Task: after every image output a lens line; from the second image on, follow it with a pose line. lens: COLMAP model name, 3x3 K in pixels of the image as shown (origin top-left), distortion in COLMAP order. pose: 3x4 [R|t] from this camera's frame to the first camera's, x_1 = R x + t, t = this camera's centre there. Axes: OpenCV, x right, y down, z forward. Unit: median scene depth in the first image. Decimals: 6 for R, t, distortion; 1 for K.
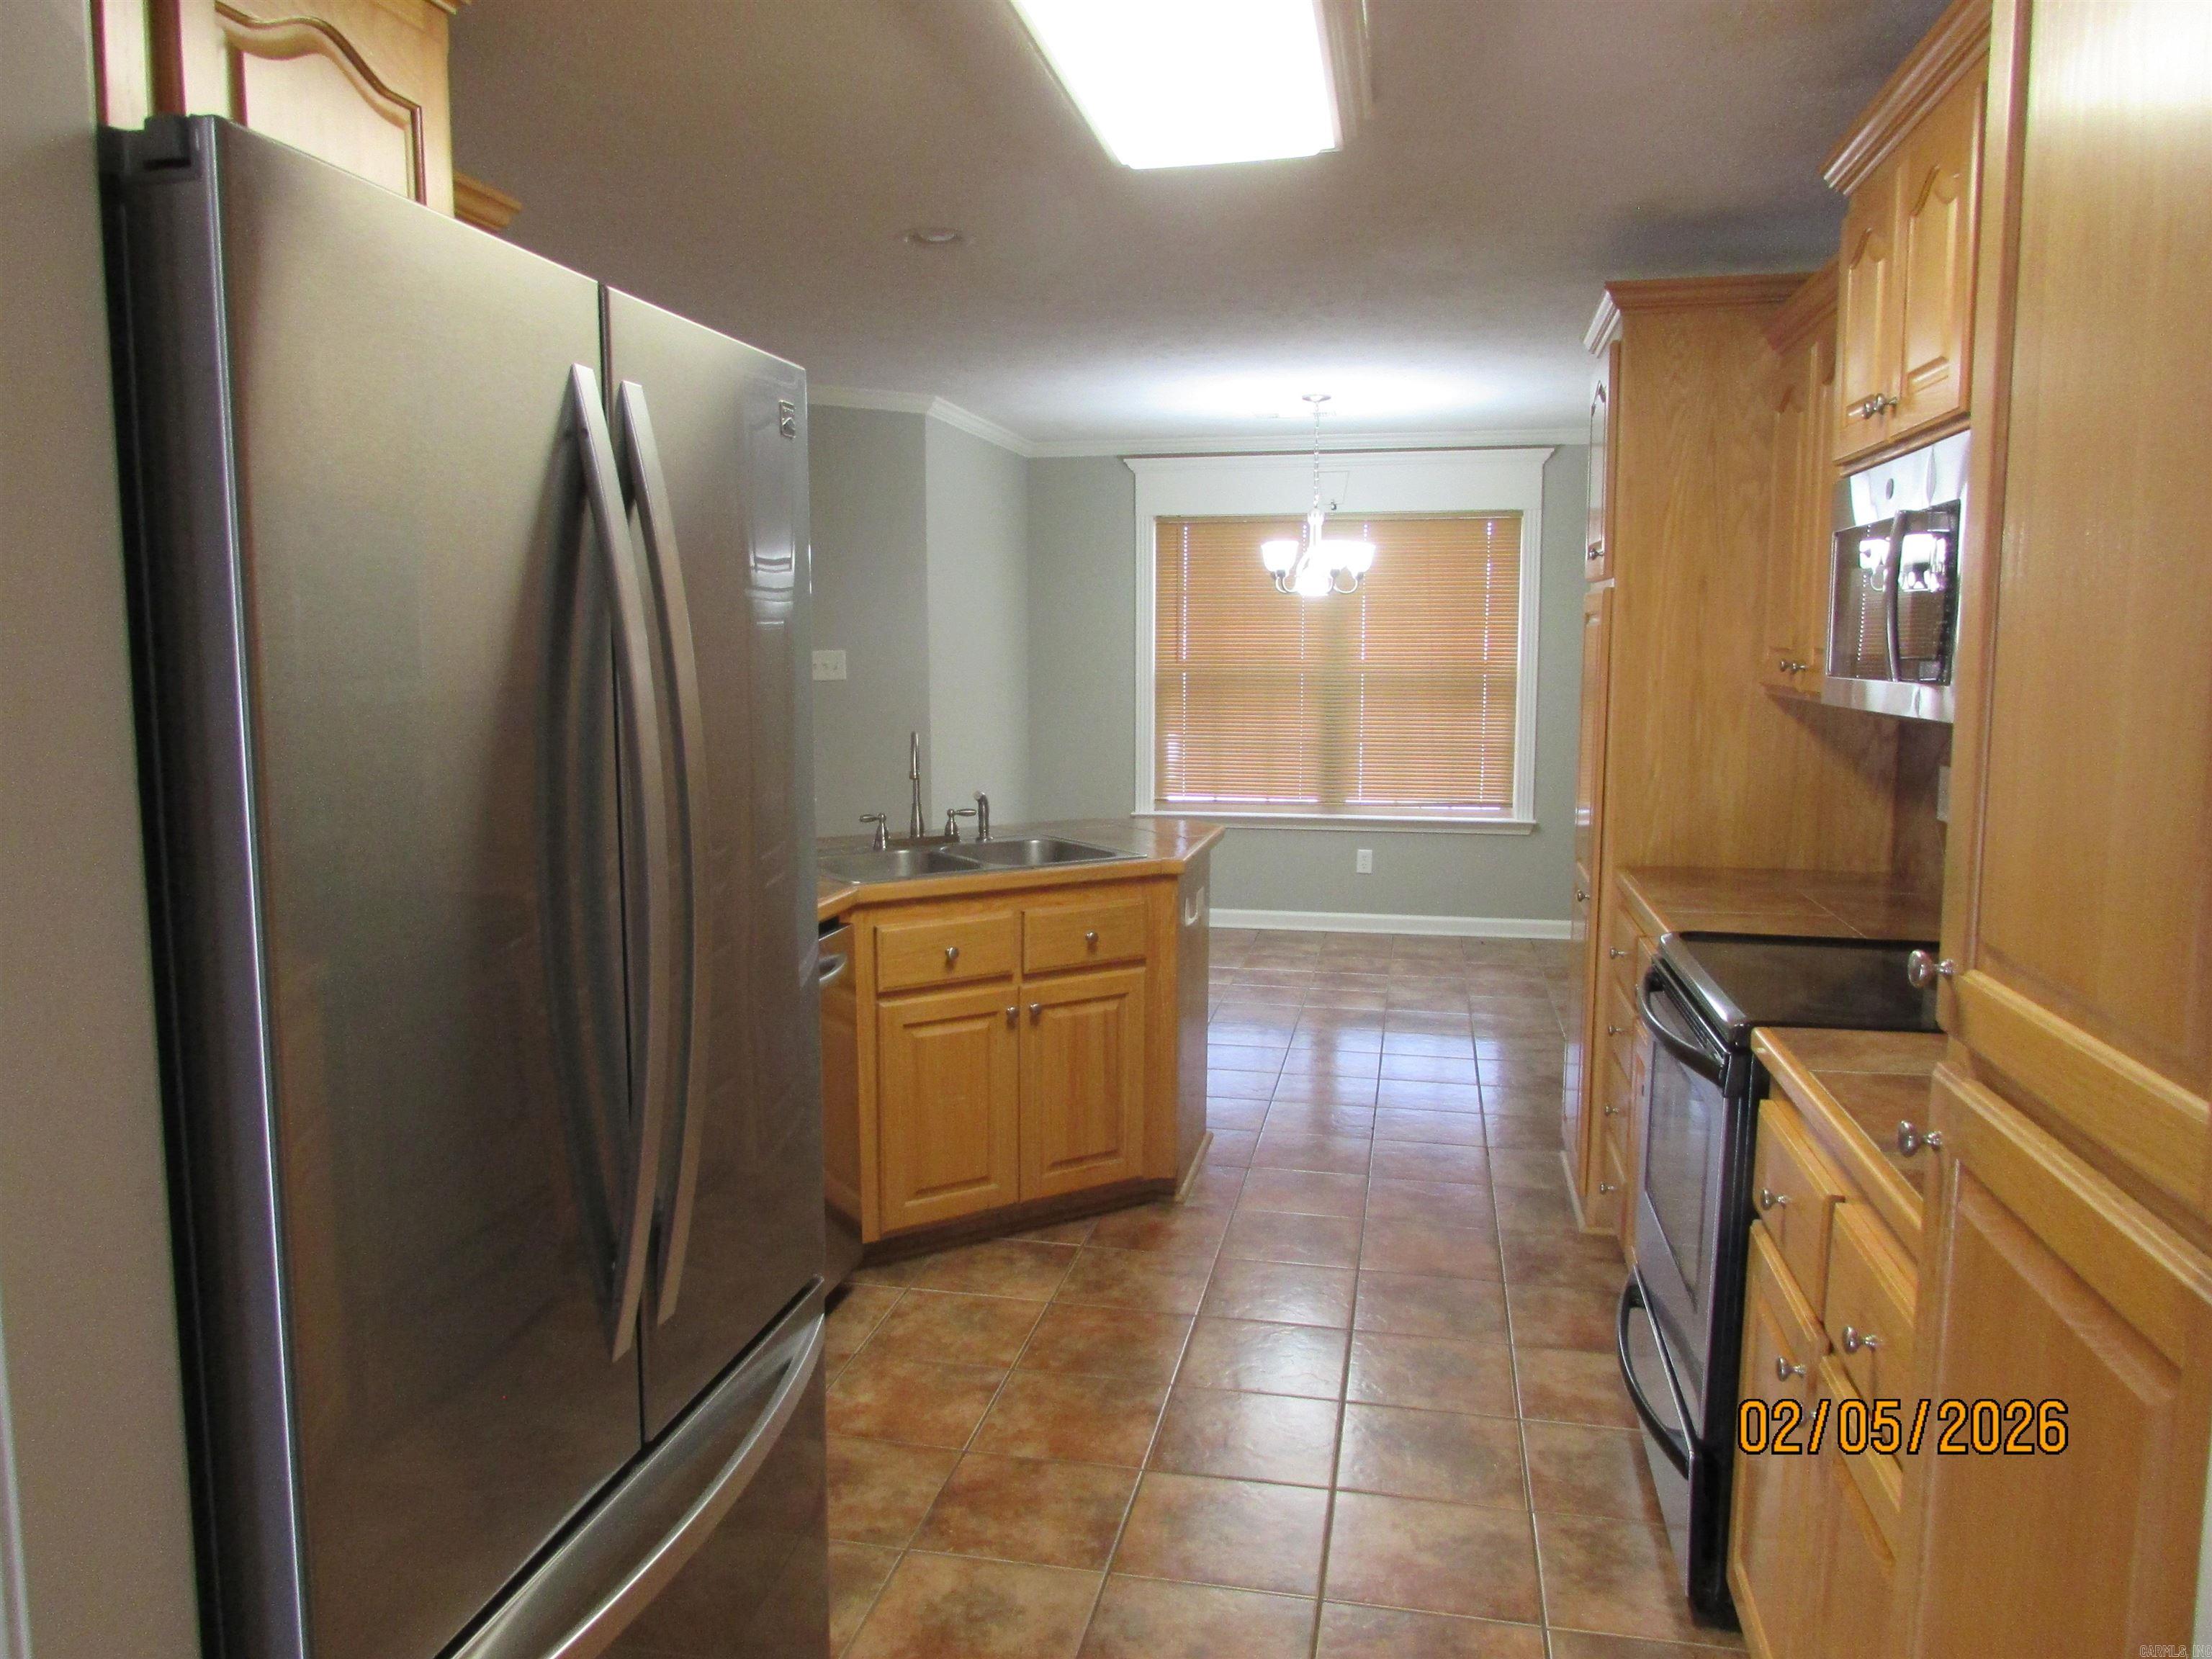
lens RADIAL K [[1576.2, 0, 1097.0], [0, 1576.2, 824.3], [0, 0, 1]] dist [-0.002631, -0.004910]
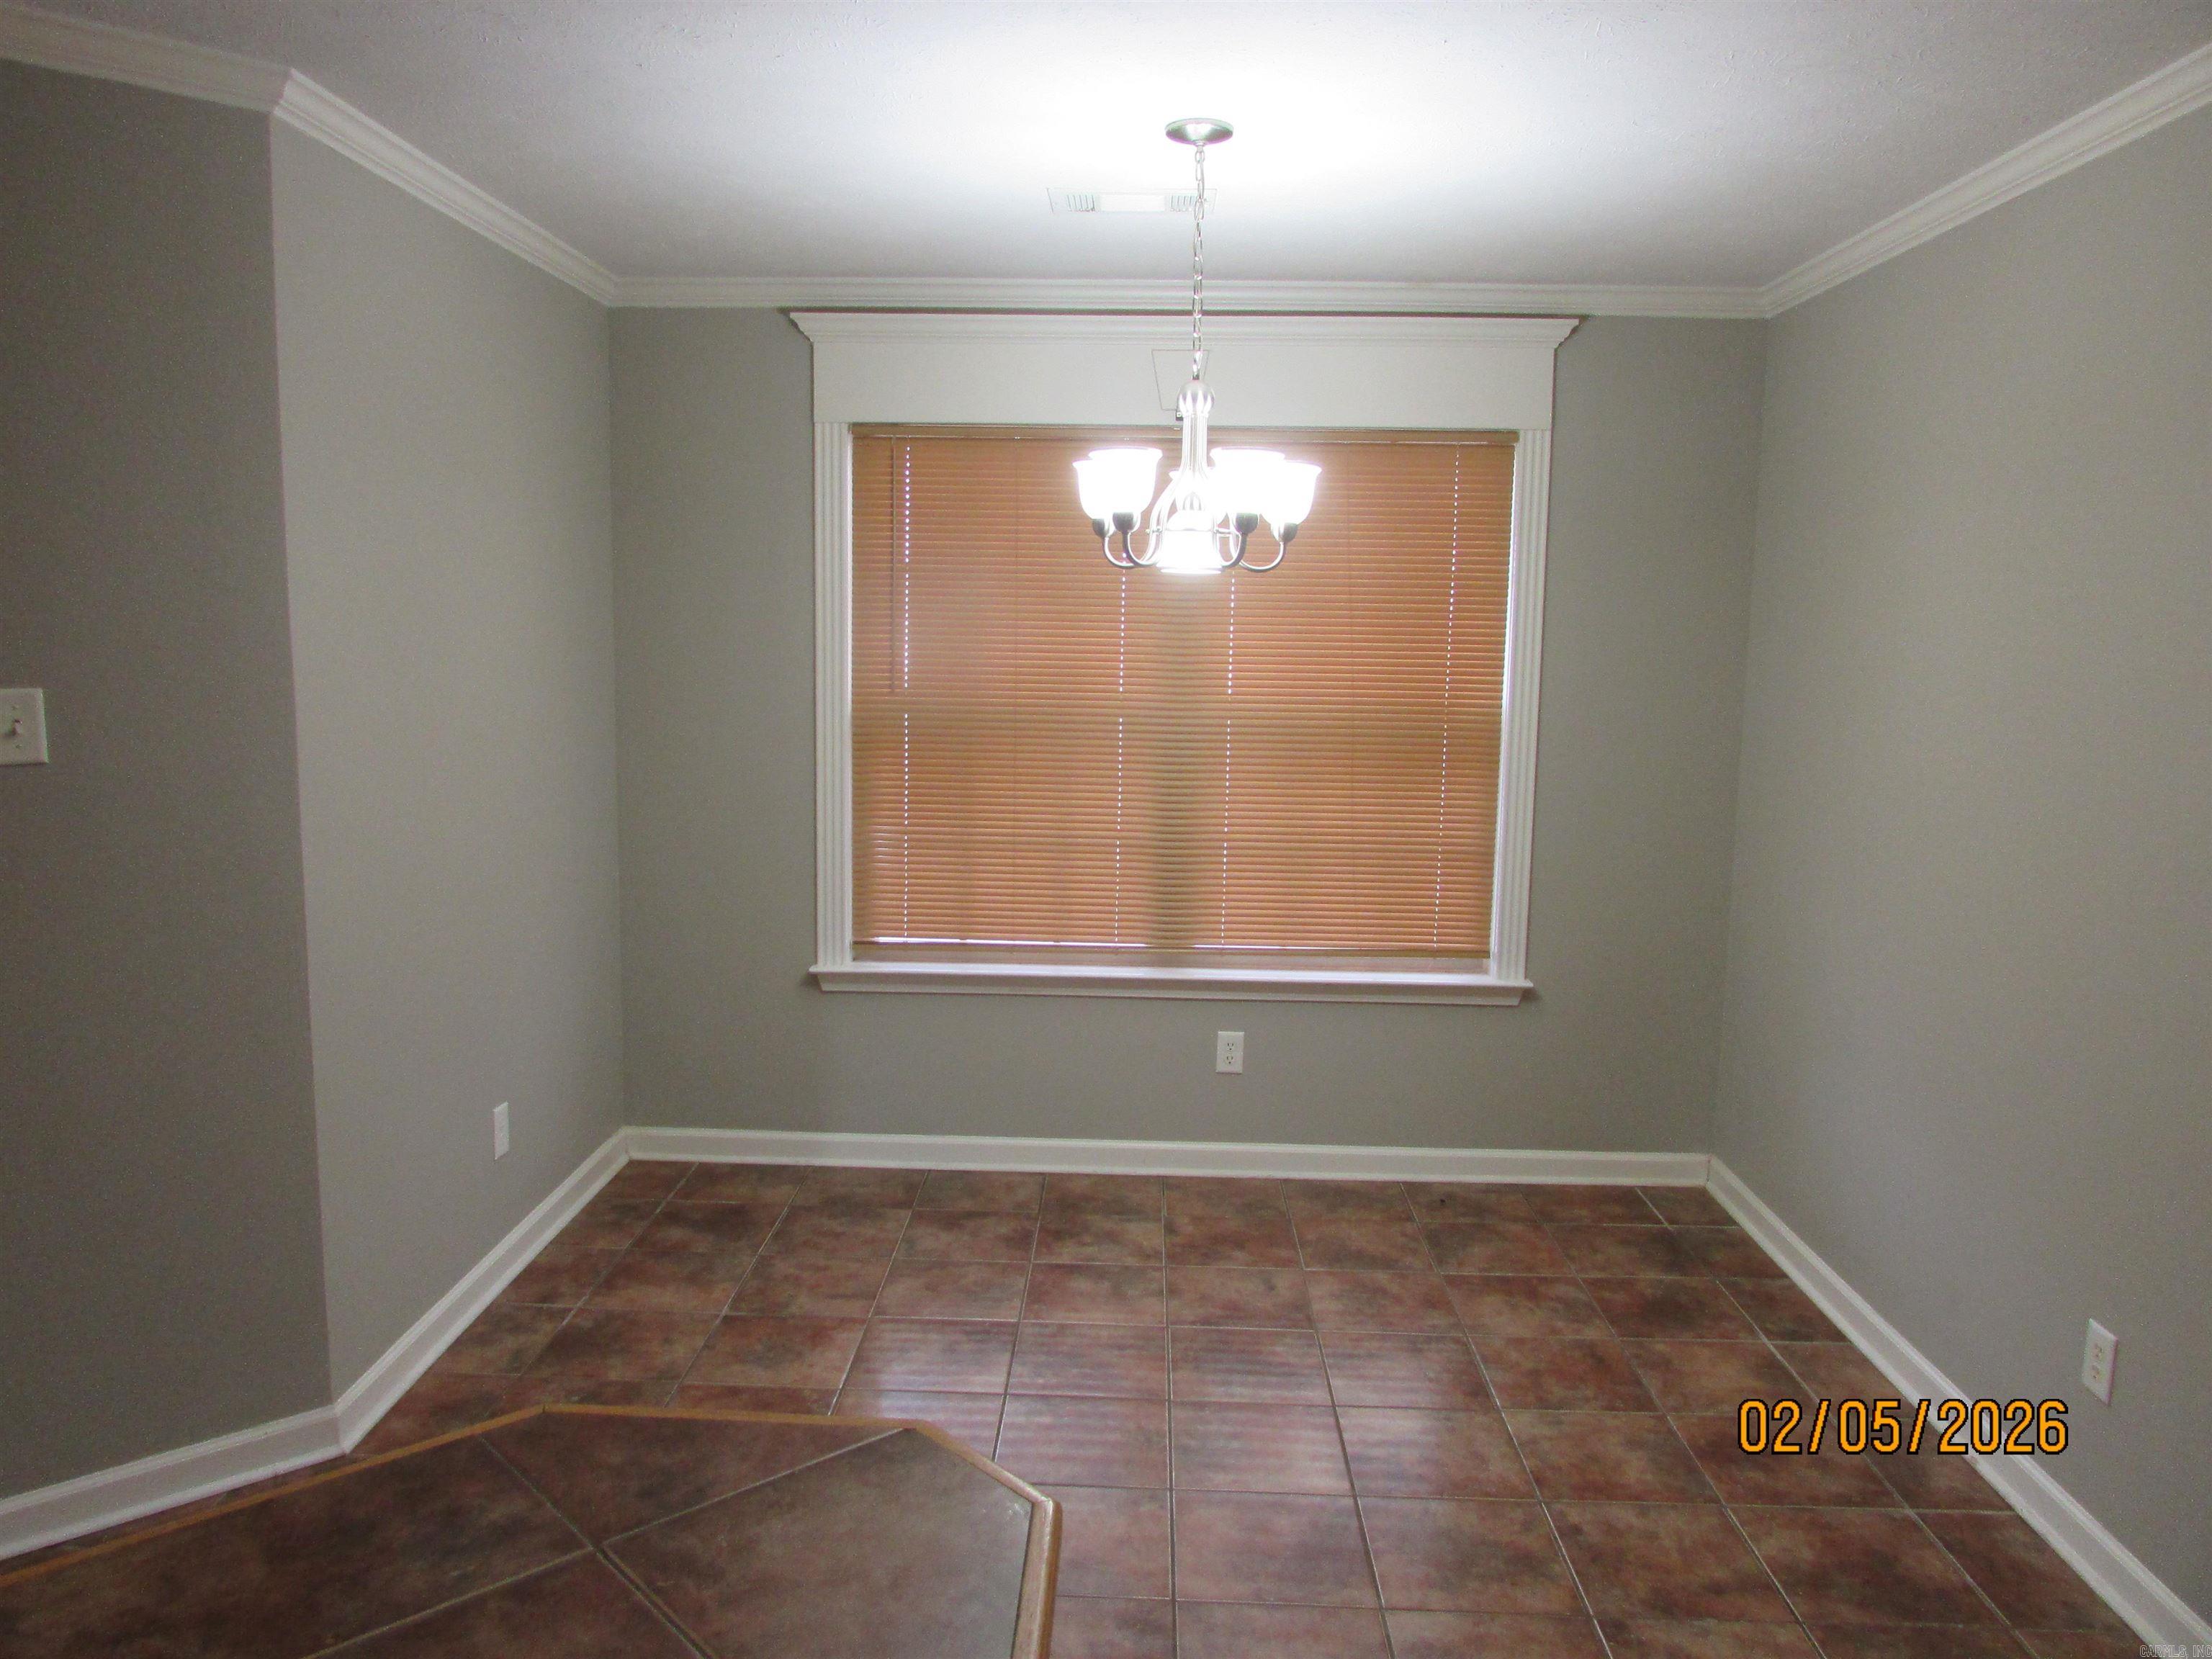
lens RADIAL K [[1576.2, 0, 1087.4], [0, 1576.2, 837.9], [0, 0, 1]] dist [-0.002631, -0.004910]
pose [[0.985452, -0.005725, 0.169858, 0.025386], [0.002855, 0.999849, 0.017136, -0.064638], [-0.169931, -0.016401, 0.985319, 0.468388]]
